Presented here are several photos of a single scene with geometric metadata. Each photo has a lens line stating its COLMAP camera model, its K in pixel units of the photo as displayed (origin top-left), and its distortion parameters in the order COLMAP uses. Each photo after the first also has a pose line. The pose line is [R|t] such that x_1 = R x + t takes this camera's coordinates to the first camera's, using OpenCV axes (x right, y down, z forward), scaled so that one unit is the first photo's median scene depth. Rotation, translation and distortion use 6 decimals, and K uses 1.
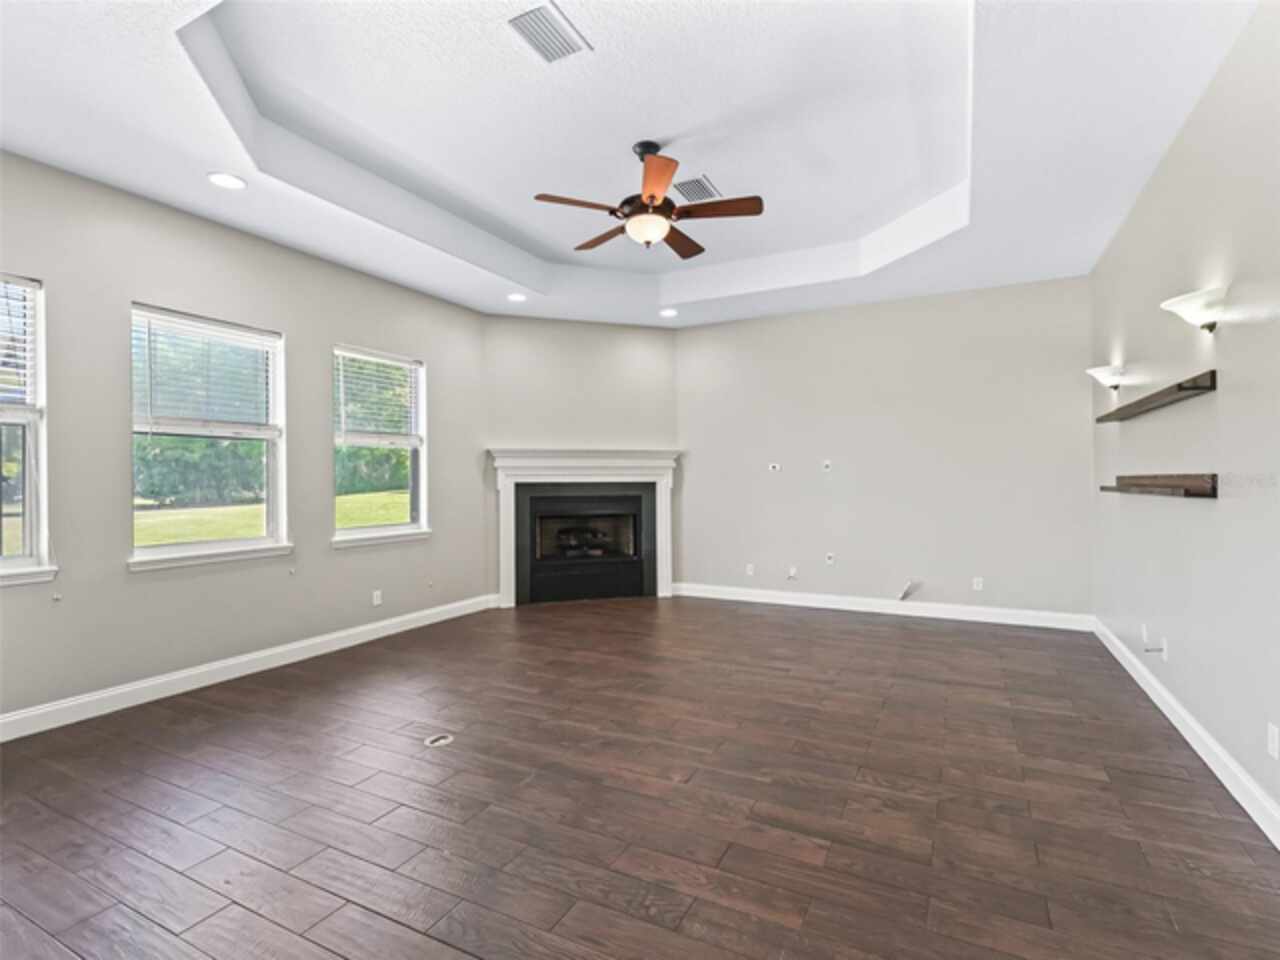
lens RADIAL K [[591.3, 0, 640.0], [0, 591.3, 480.0], [0, 0, 1]] dist [-0.000625, -0.000767]
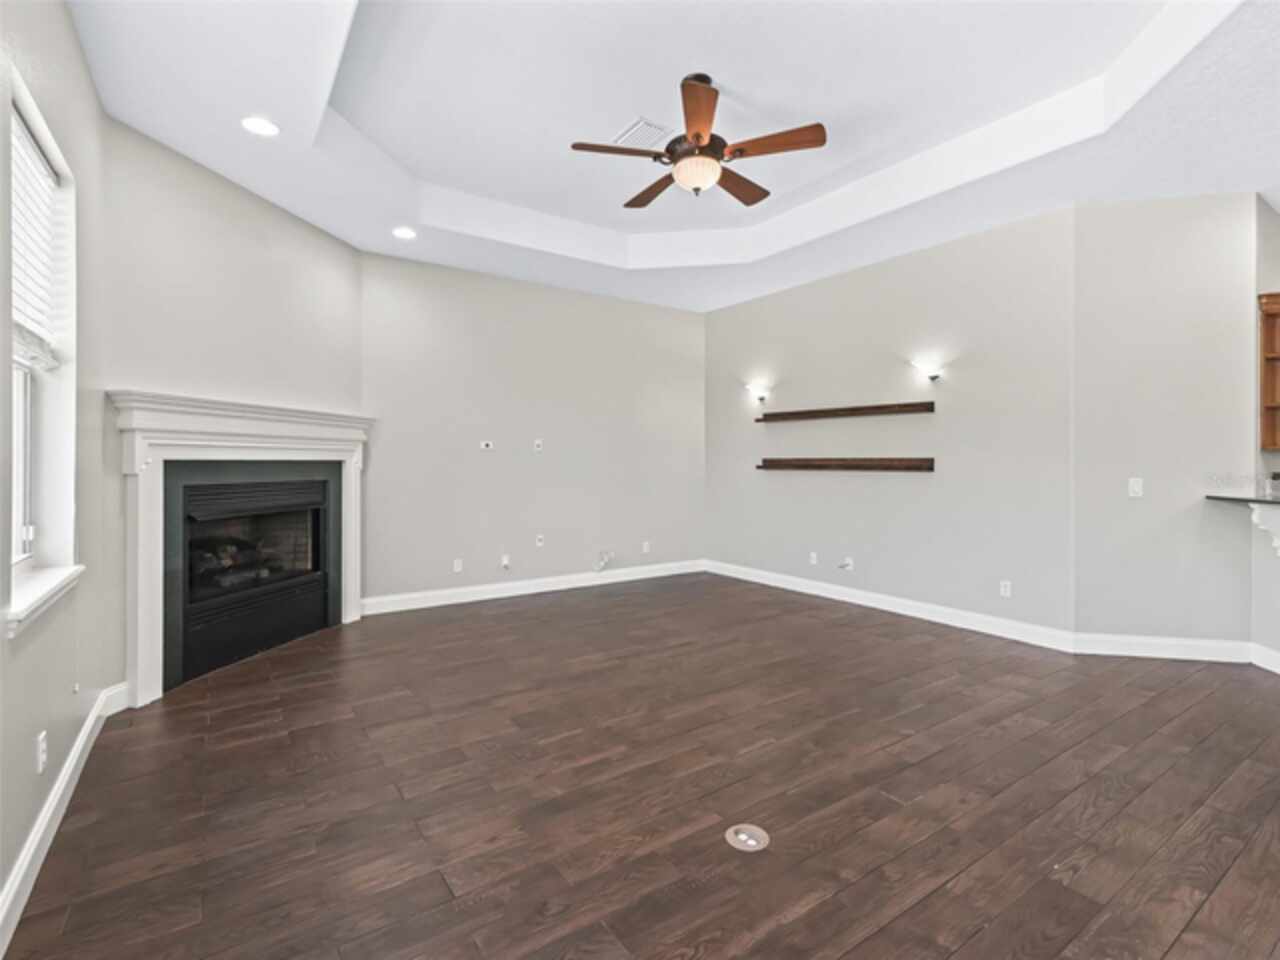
lens RADIAL K [[614.9, 0, 643.0], [0, 614.9, 459.0], [0, 0, 1]] dist [0.011602, -0.000352]
pose [[0.481445, 0.012162, 0.876392, -0.544586], [-0.006861, 0.999925, -0.010107, 0.007953], [-0.876450, -0.001147, 0.481492, 0.409146]]
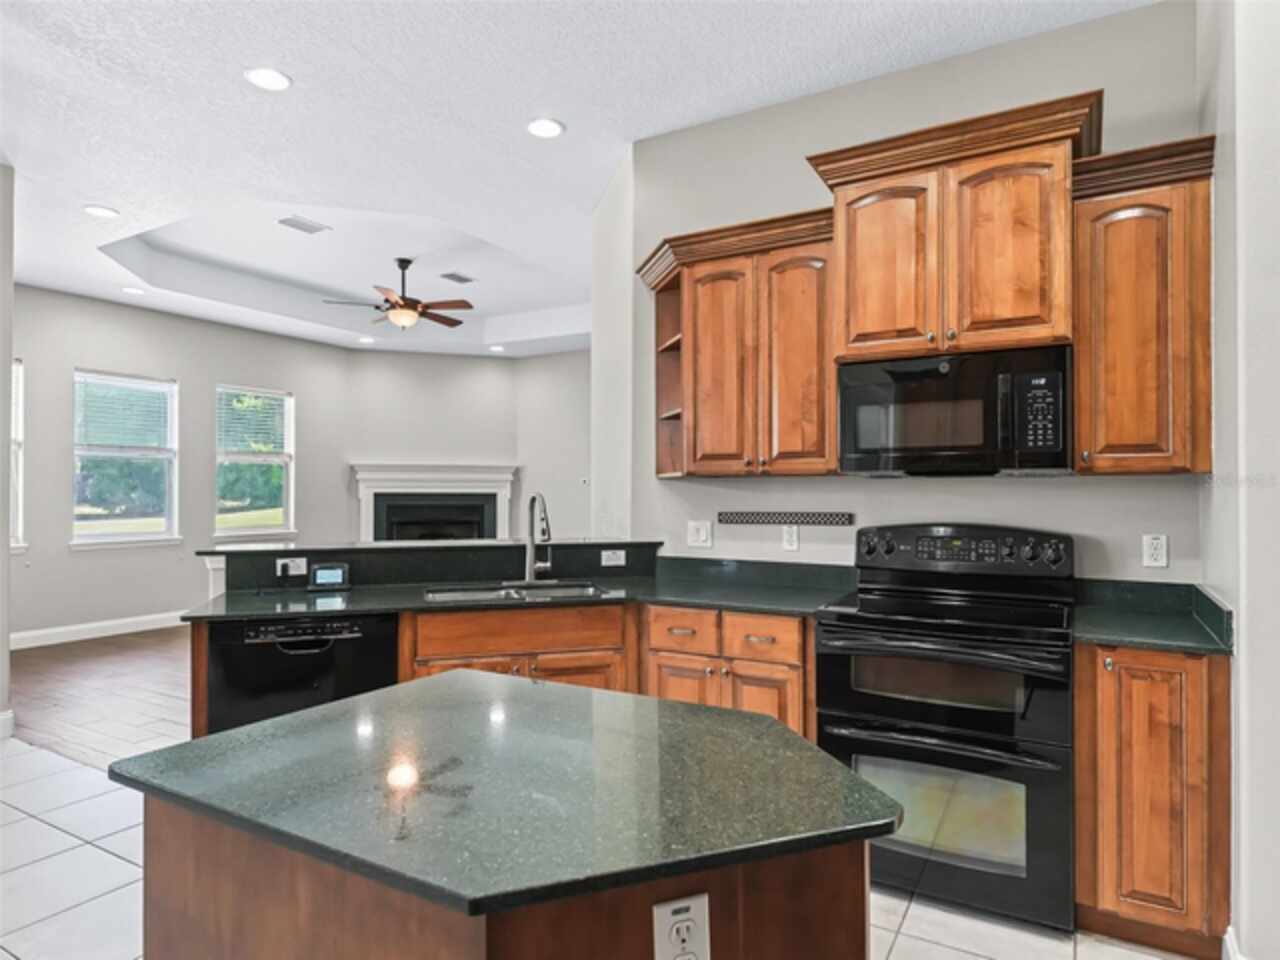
lens RADIAL K [[791.4, 0, 640.0], [0, 791.4, 480.0], [0, 0, 1]] dist [0.000209, -0.028212]
pose [[0.995685, 0.007348, -0.092504, 0.547766], [-0.008544, 0.999885, -0.012540, -0.006538], [0.092402, 0.013277, 0.995633, -0.614175]]
